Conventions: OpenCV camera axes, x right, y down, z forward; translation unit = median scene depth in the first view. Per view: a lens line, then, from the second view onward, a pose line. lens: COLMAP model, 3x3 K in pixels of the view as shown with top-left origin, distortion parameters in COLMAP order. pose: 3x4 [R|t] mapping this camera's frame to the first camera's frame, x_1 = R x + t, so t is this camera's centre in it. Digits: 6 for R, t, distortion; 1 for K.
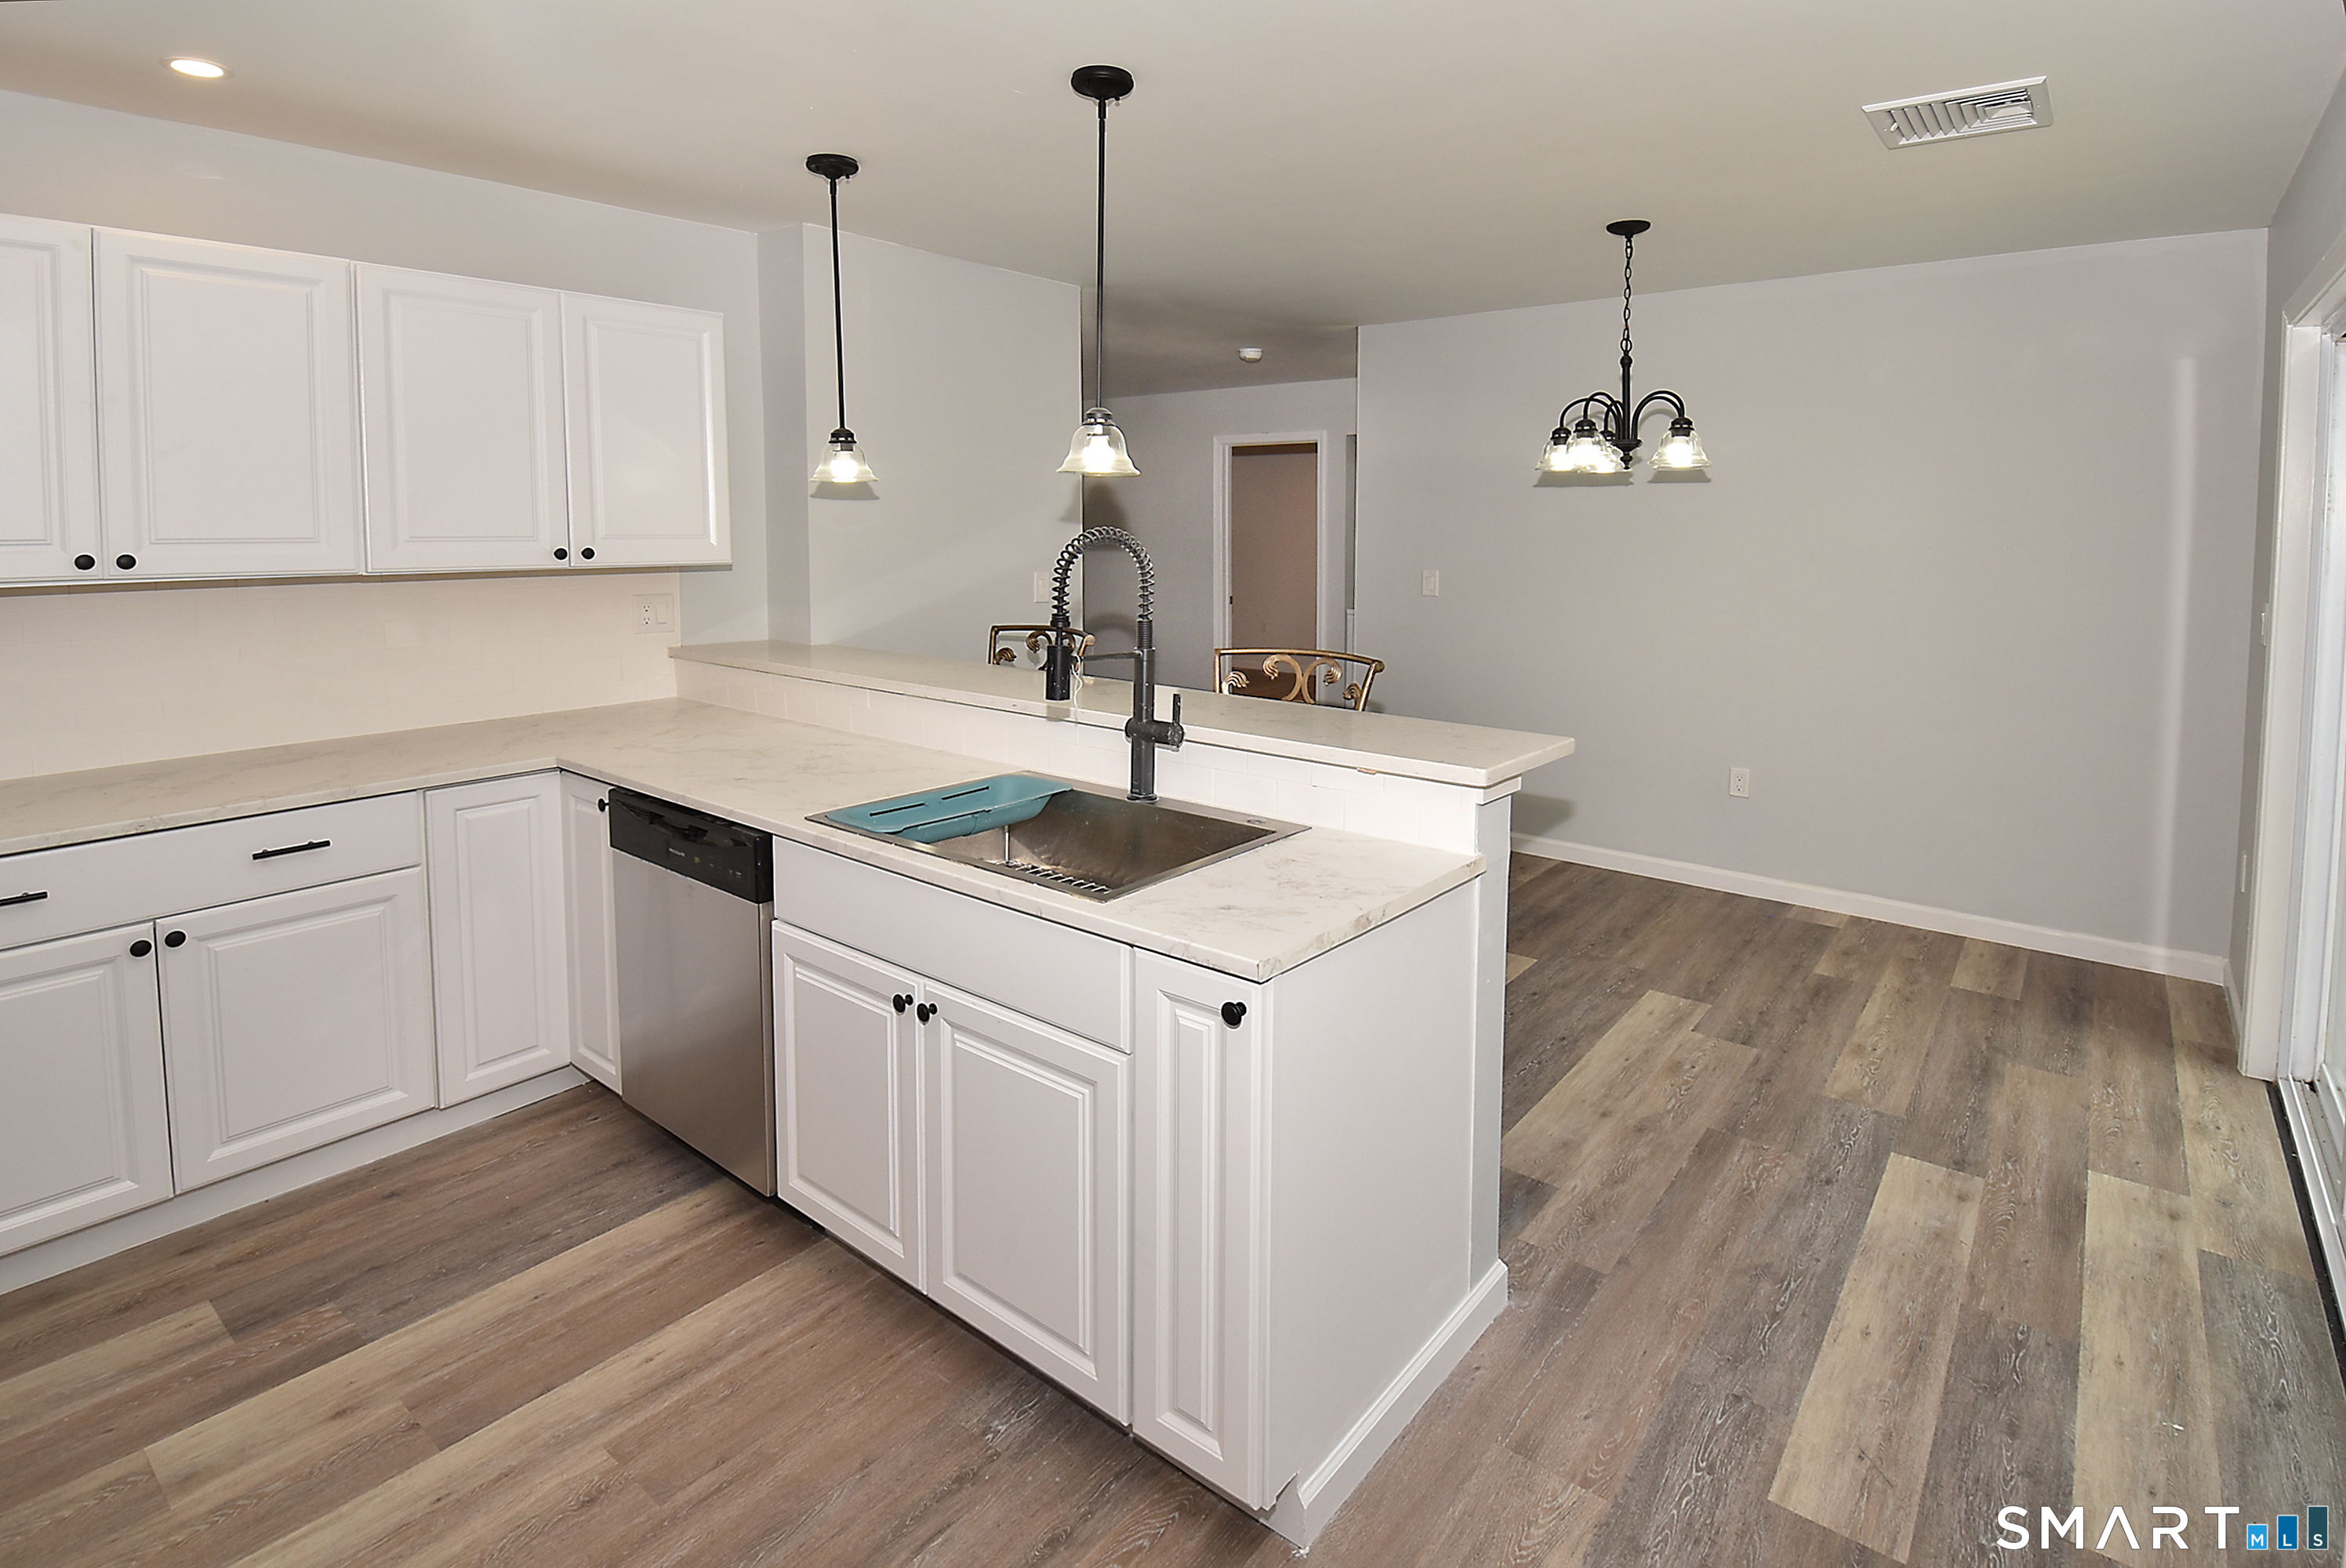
lens RADIAL K [[1113.7, 0, 1172.8], [0, 1113.7, 810.3], [0, 0, 1]] dist [0.000491, -0.013161]
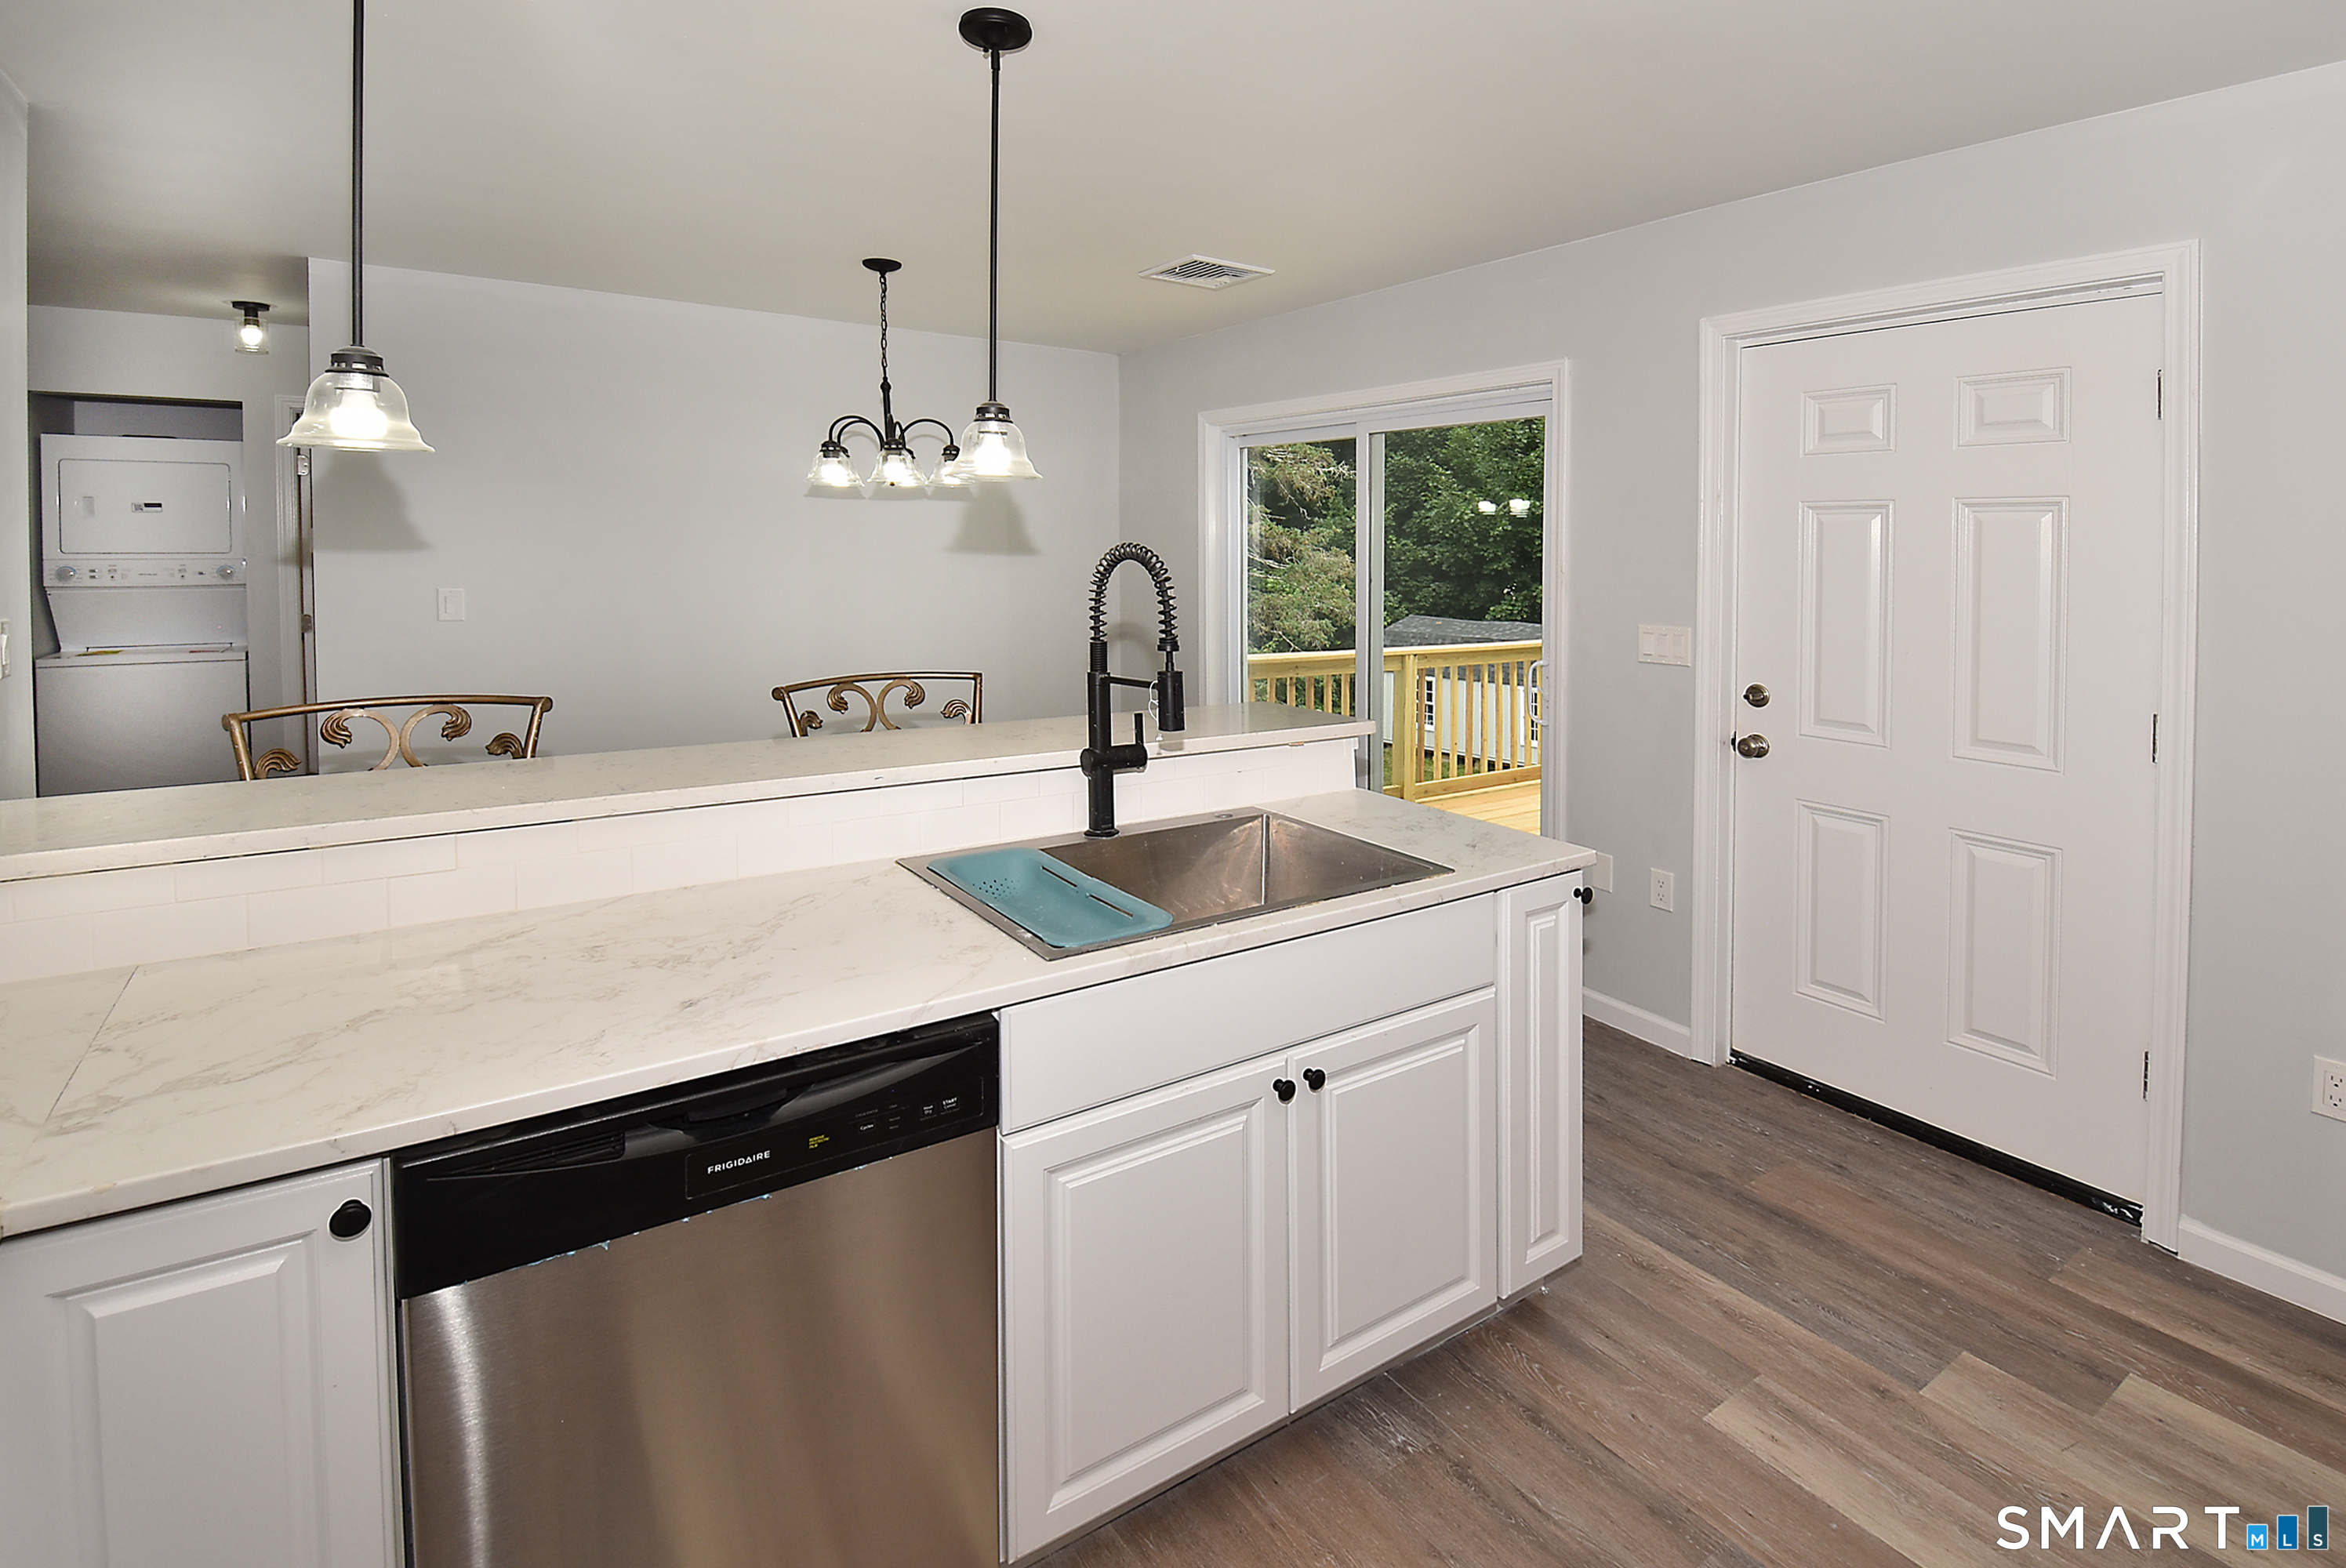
lens RADIAL K [[1155.1, 0, 1173.0], [0, 1155.1, 784.0], [0, 0, 1]] dist [-0.001733, -0.000453]
pose [[0.281607, -0.196559, 0.939181, -0.782524], [0.229210, 0.964237, 0.133076, -0.143314], [-0.931751, 0.177795, 0.316590, 0.554950]]
